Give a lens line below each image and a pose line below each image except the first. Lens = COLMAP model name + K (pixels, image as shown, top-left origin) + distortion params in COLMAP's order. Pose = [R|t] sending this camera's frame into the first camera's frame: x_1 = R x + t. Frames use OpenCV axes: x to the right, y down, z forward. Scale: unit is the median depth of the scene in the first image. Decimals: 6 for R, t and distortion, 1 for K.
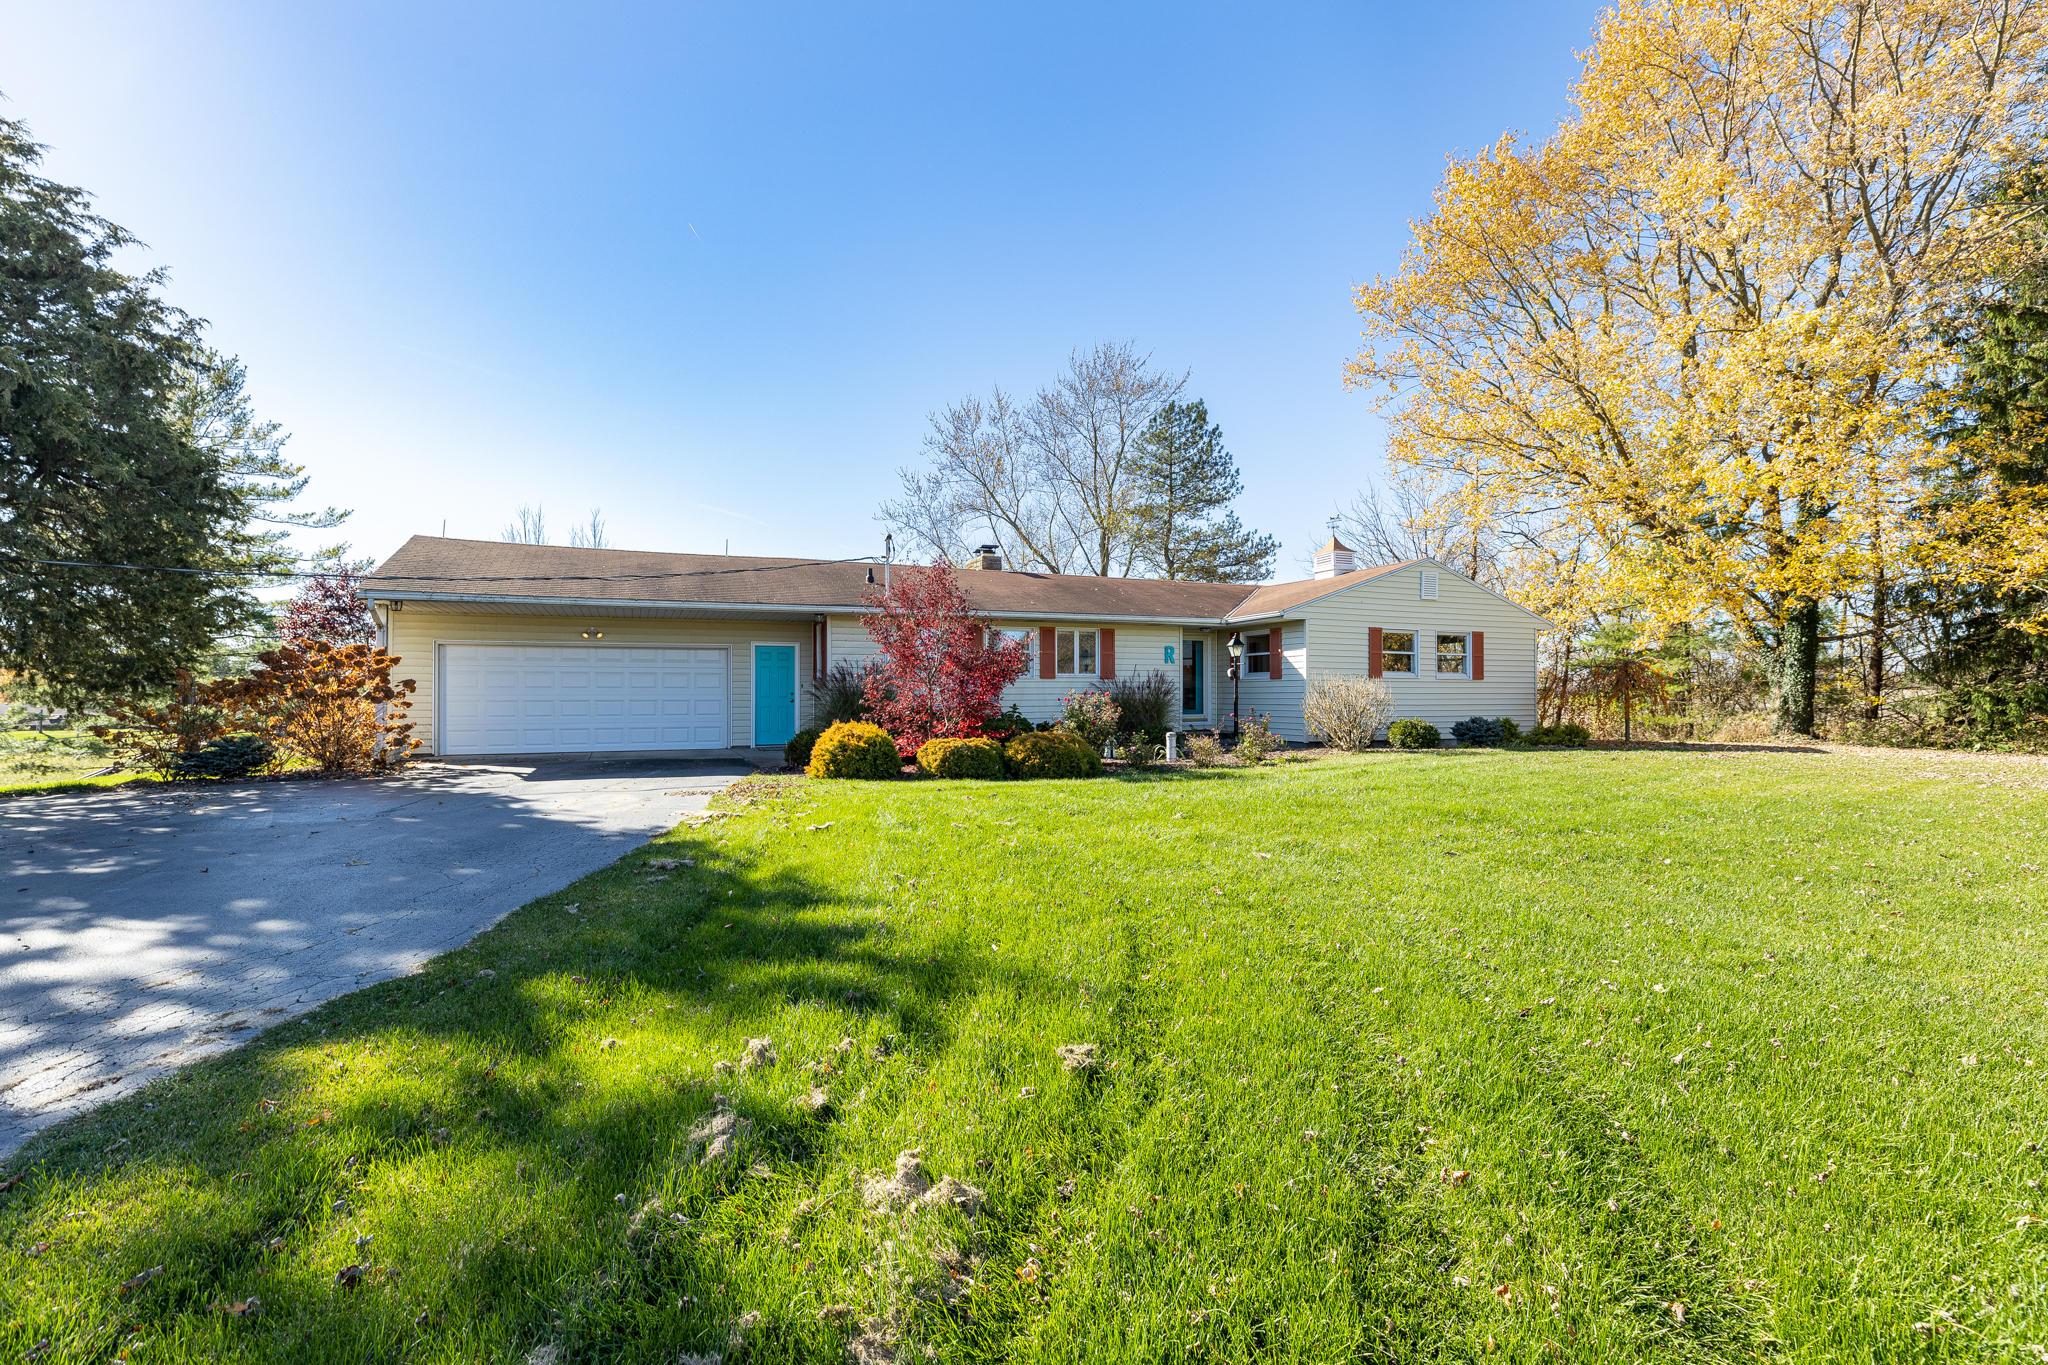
lens RADIAL K [[997.7, 0, 1025.7], [0, 997.7, 683.6], [0, 0, 1]] dist [0.004177, 0.000394]
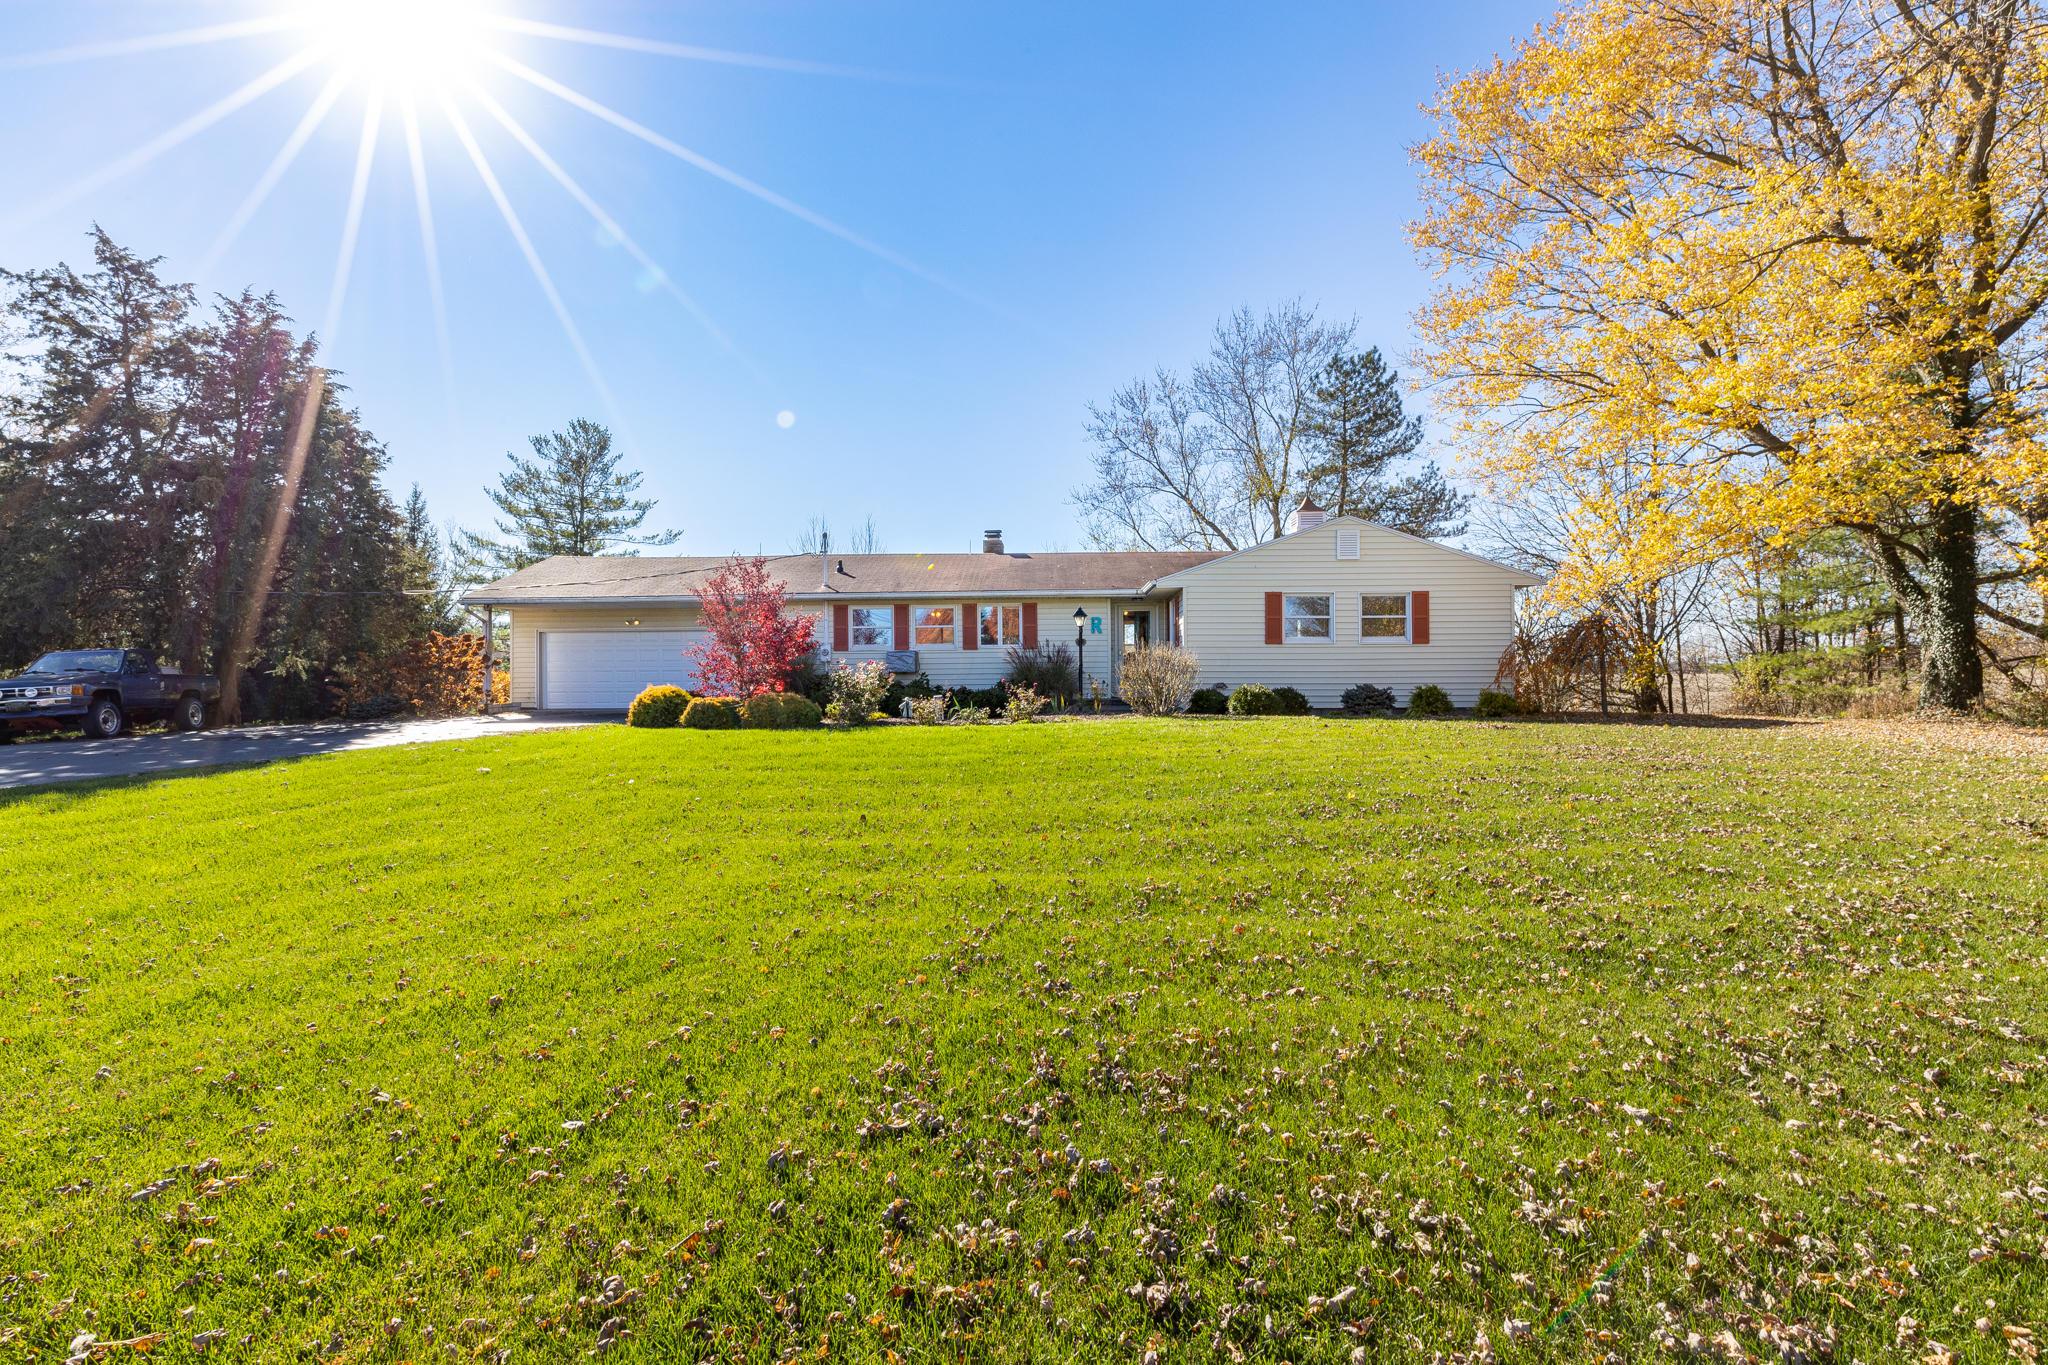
lens RADIAL K [[997.7, 0, 1022.9], [0, 997.7, 669.8], [0, 0, 1]] dist [0.004177, 0.000394]
pose [[0.891215, -0.004810, -0.453555, 0.546066], [0.013040, 0.999802, 0.015020, 0.001458], [0.453393, -0.019300, 0.891102, 0.006649]]
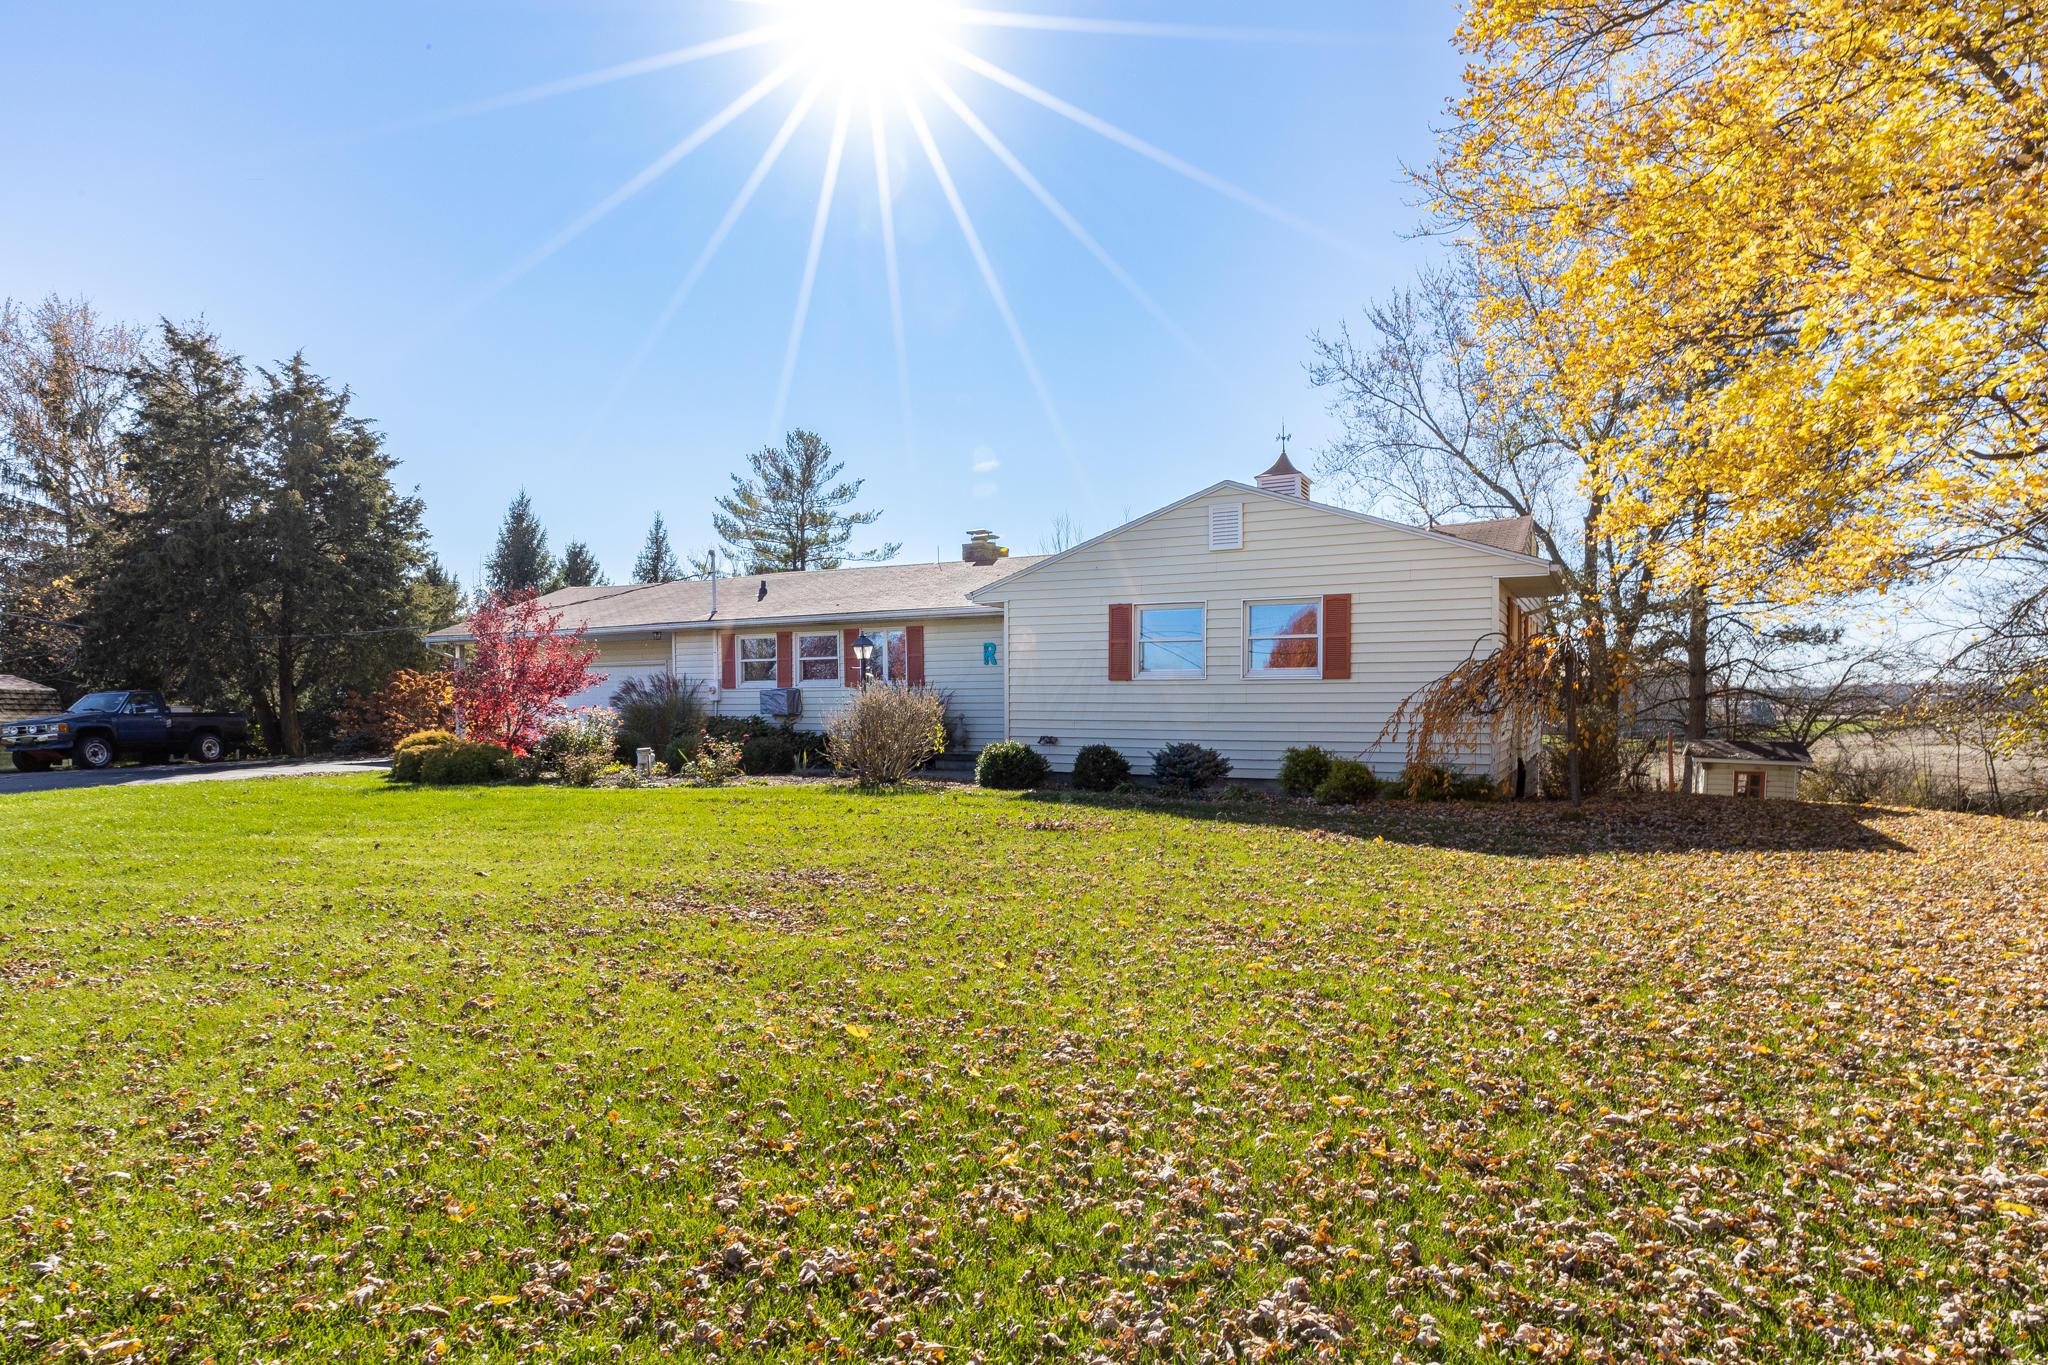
lens RADIAL K [[1171.6, 0, 1026.0], [0, 1171.6, 694.5], [0, 0, 1]] dist [-0.013169, 0.000586]
pose [[0.589496, -0.000822, -0.807771, 0.896459], [0.018884, 0.999740, 0.012764, -0.007467], [0.807550, -0.022778, 0.589359, 0.458319]]
